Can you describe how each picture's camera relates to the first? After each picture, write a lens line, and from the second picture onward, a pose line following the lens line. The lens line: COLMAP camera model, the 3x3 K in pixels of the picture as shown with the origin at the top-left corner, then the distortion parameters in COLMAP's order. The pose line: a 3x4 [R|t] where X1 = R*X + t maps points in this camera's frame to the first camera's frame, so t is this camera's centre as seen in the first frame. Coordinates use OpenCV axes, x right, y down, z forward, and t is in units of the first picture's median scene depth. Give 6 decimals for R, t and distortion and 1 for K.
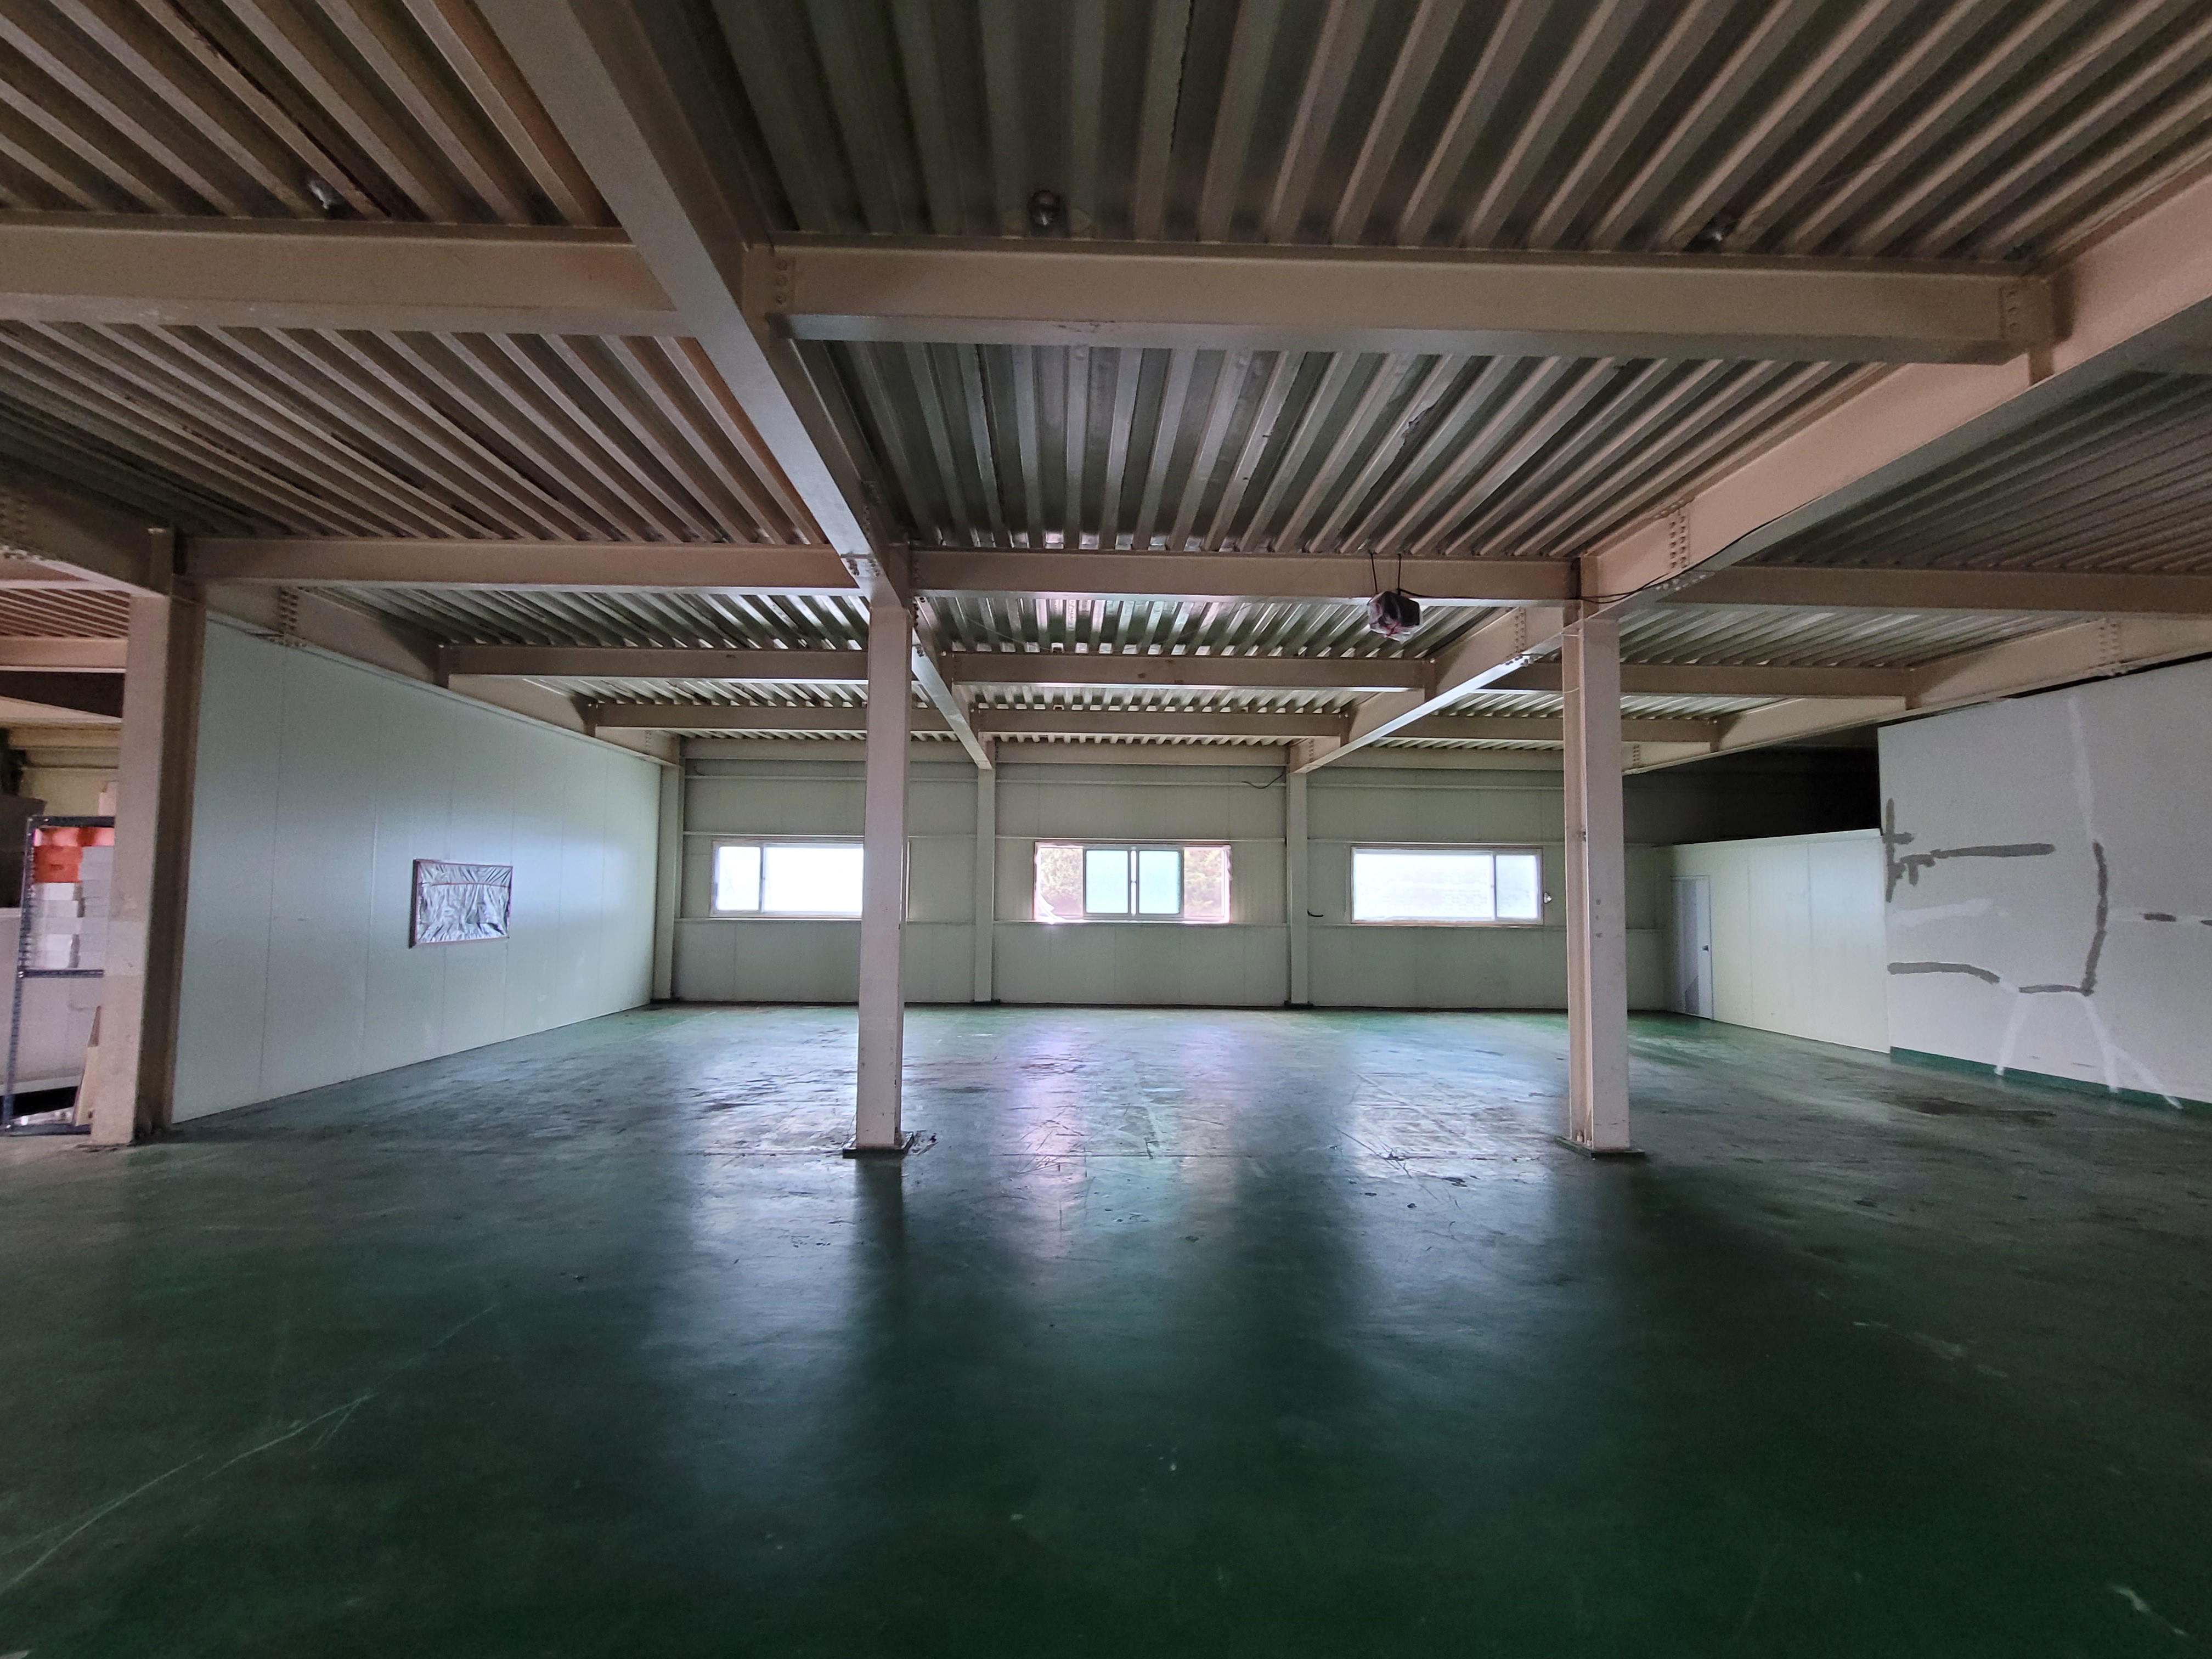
lens RADIAL K [[898.3, 0, 1090.1], [0, 898.3, 840.5], [0, 0, 1]] dist [-0.000938, -0.000093]
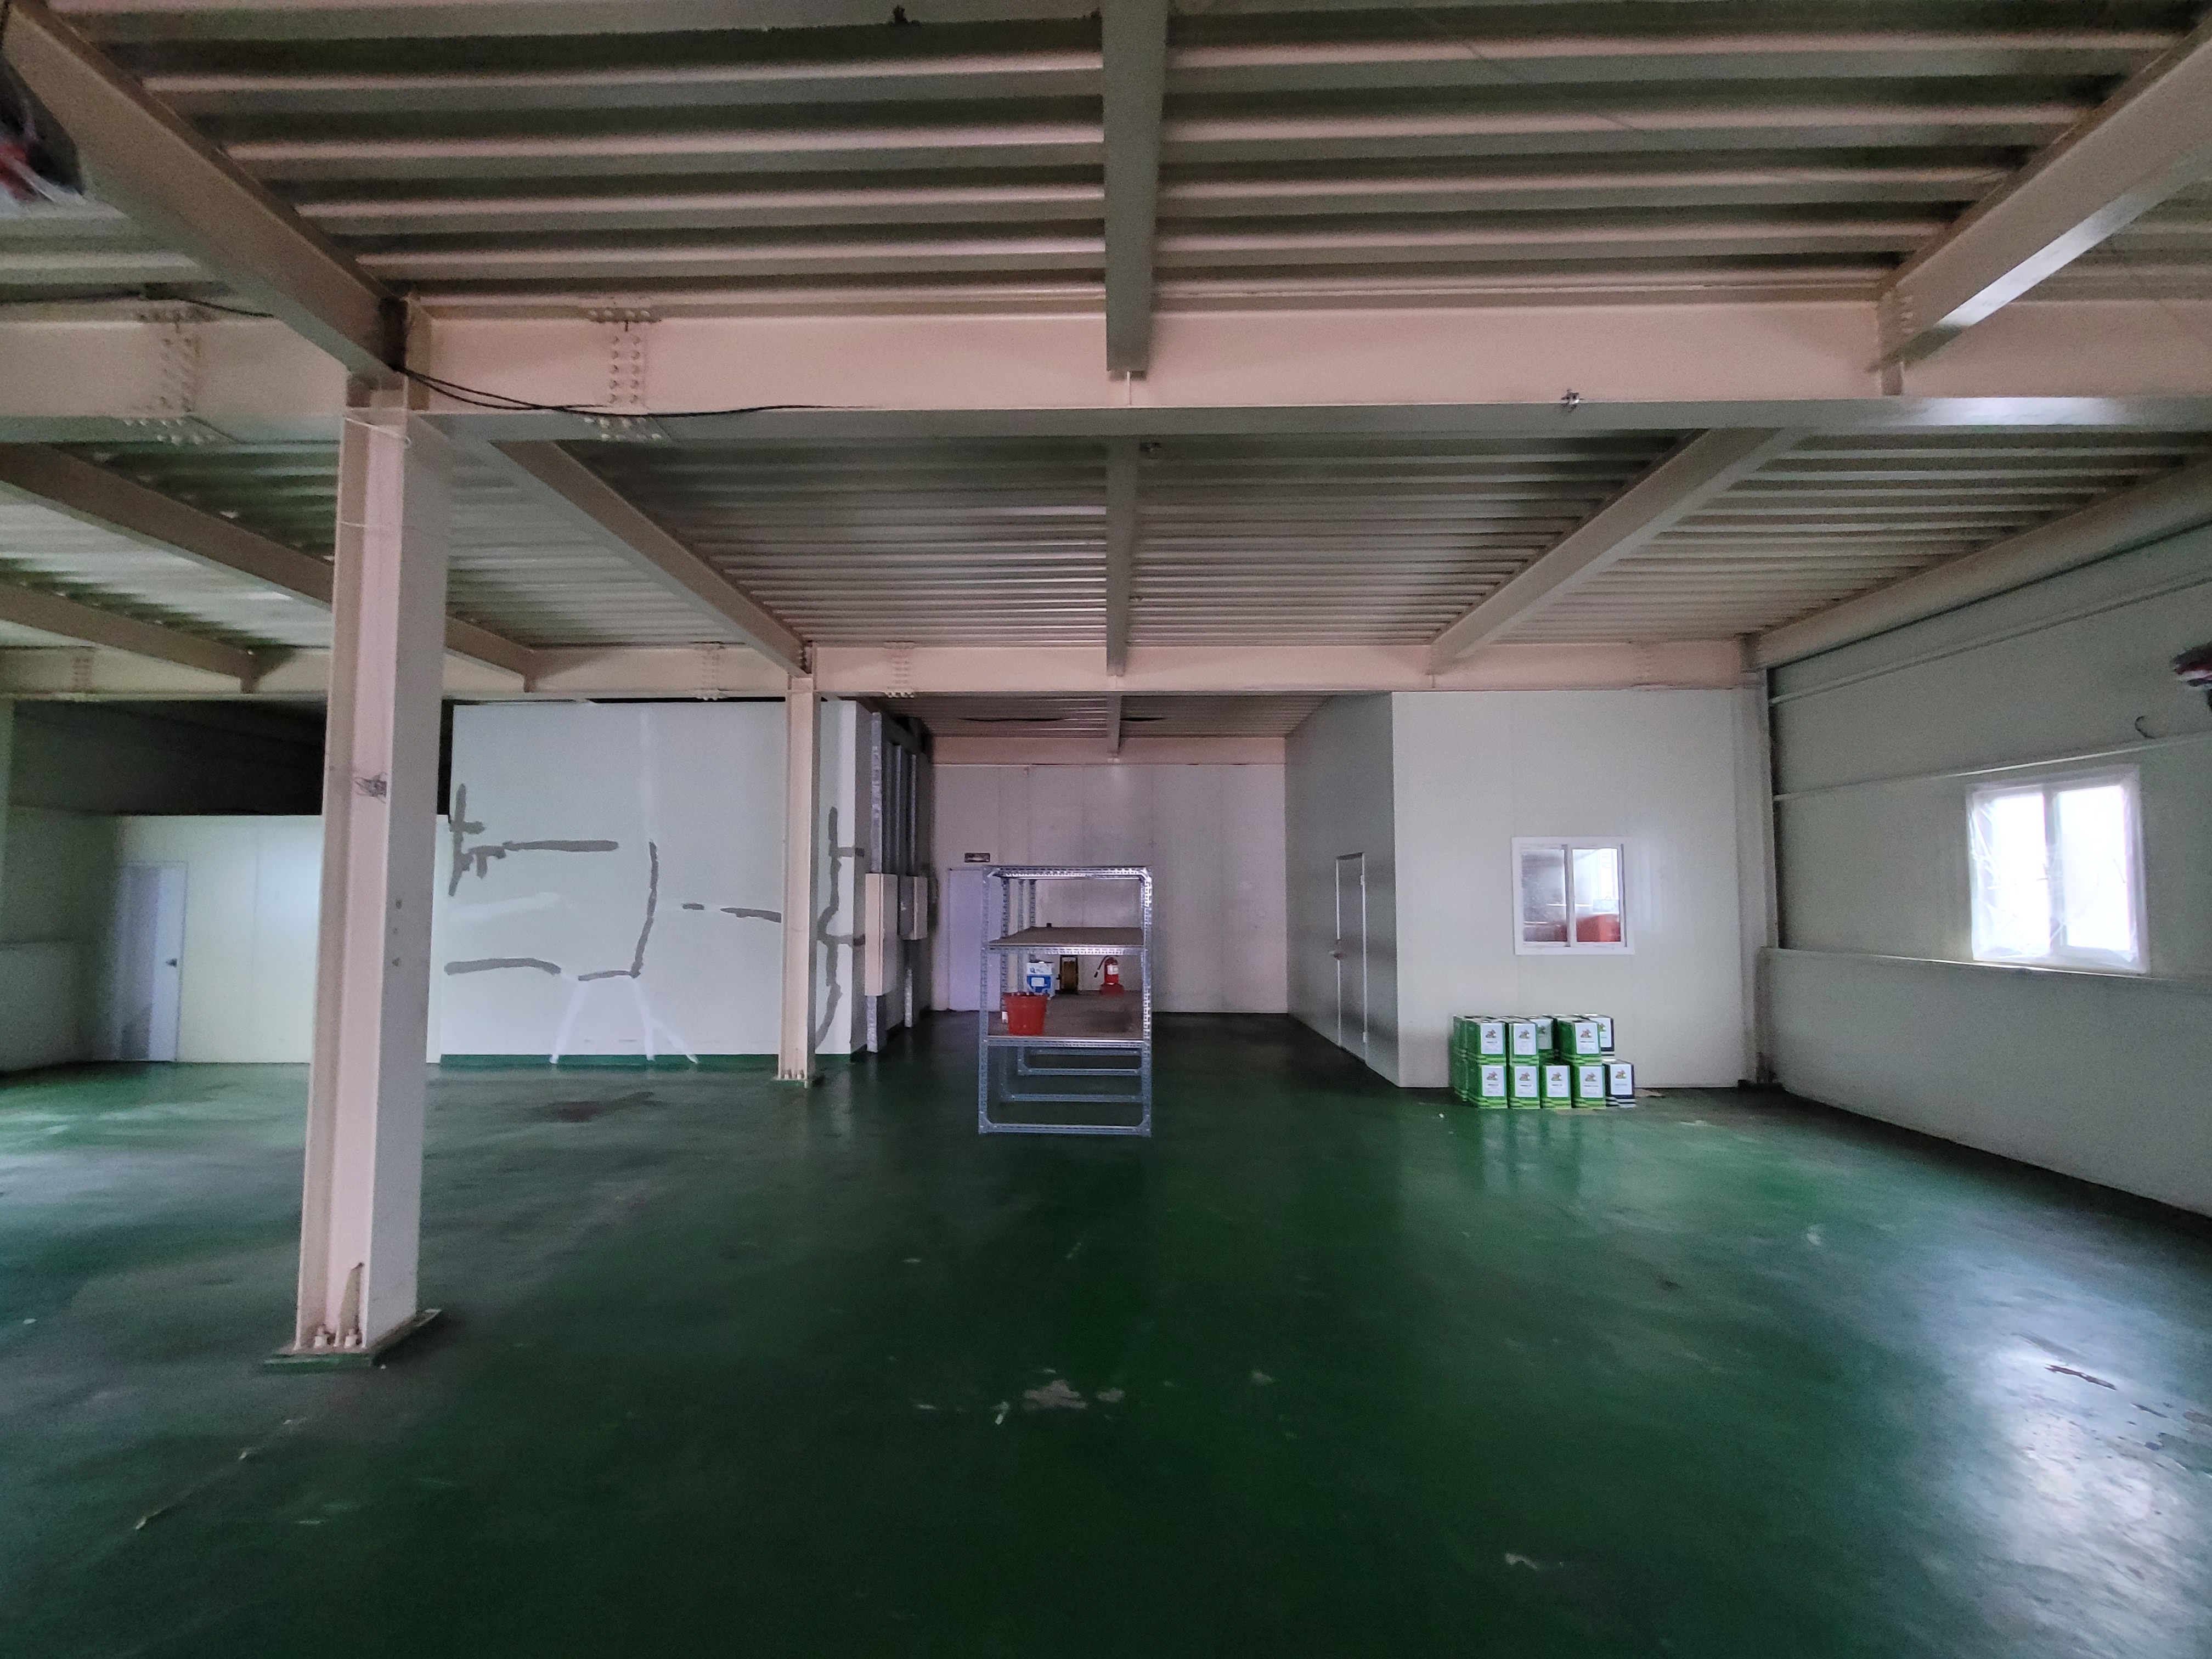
lens RADIAL K [[898.3, 0, 1090.1], [0, 898.3, 840.5], [0, 0, 1]] dist [-0.000938, -0.000093]
pose [[0.053556, 0.050953, 0.997264, 0.010462], [-0.060036, 0.997055, -0.047719, 0.019610], [-0.996758, -0.057316, 0.056458, 0.352596]]
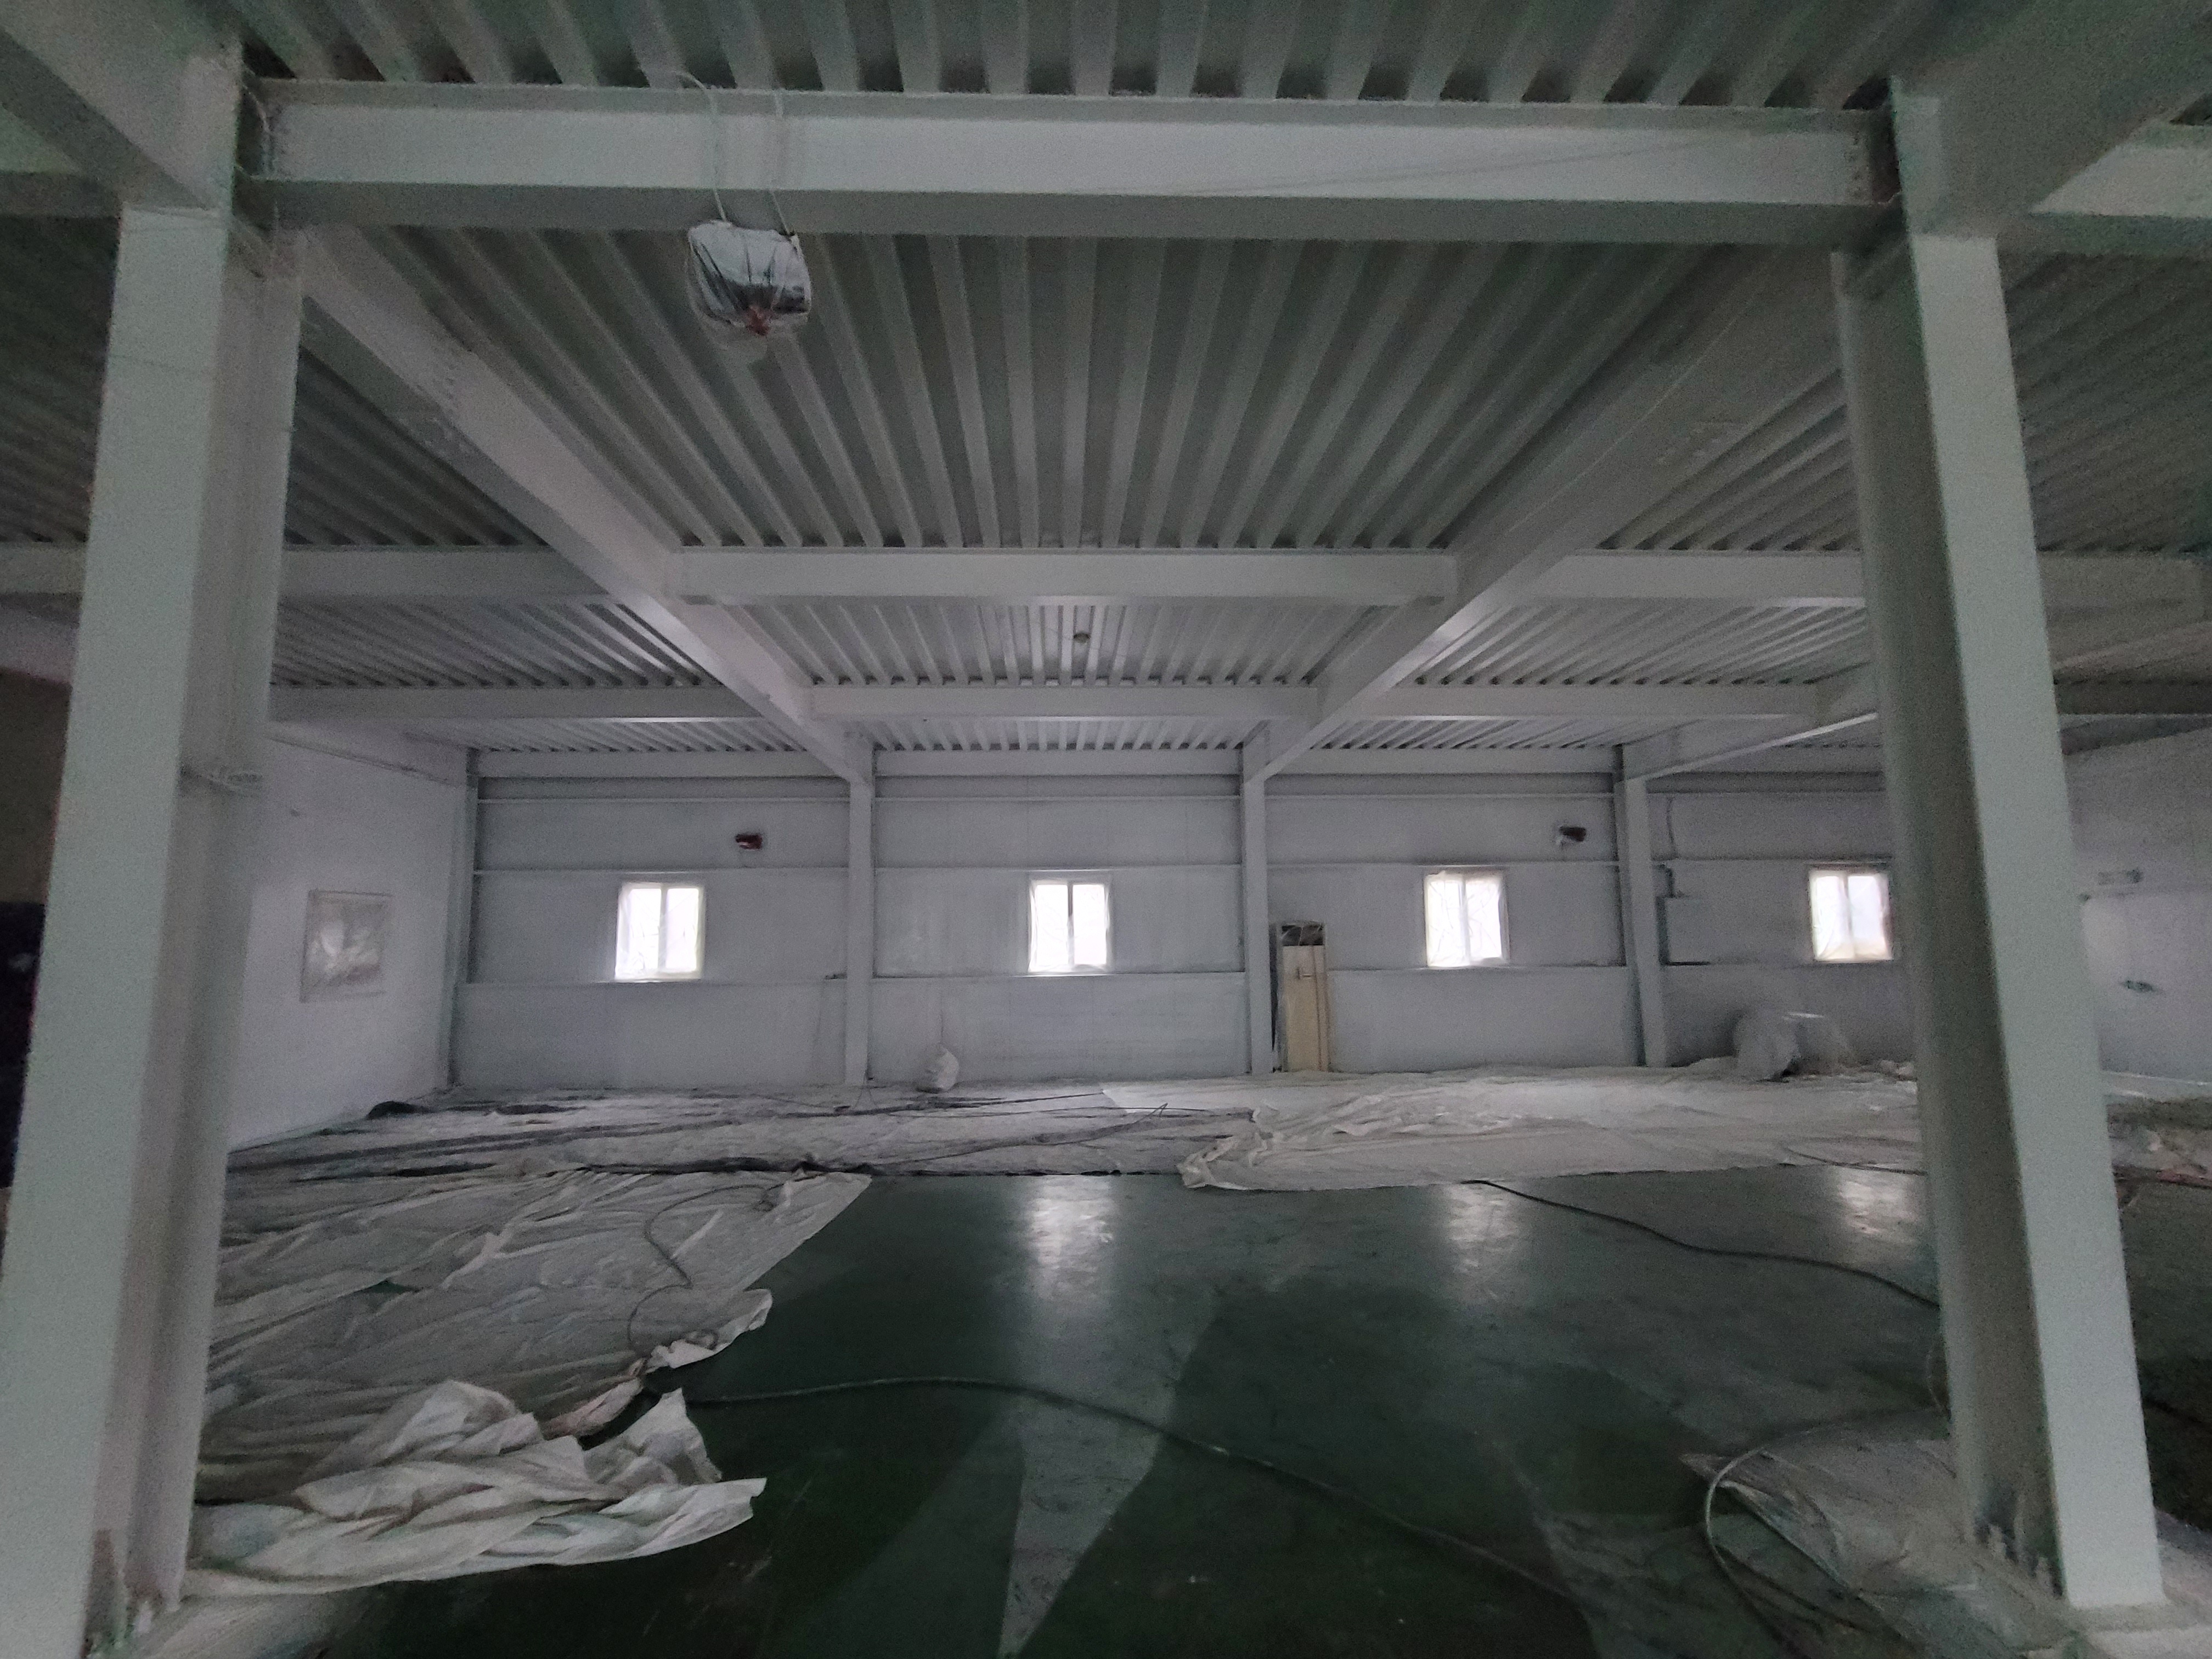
lens RADIAL K [[910.8, 0, 1078.2], [0, 910.8, 844.6], [0, 0, 1]] dist [-0.000857, -0.000033]
pose [[-0.999999, 0.000776, -0.001225, 0.124168], [0.000969, 0.986096, -0.166177, 0.062960], [0.001079, -0.166178, -0.986095, 0.973992]]
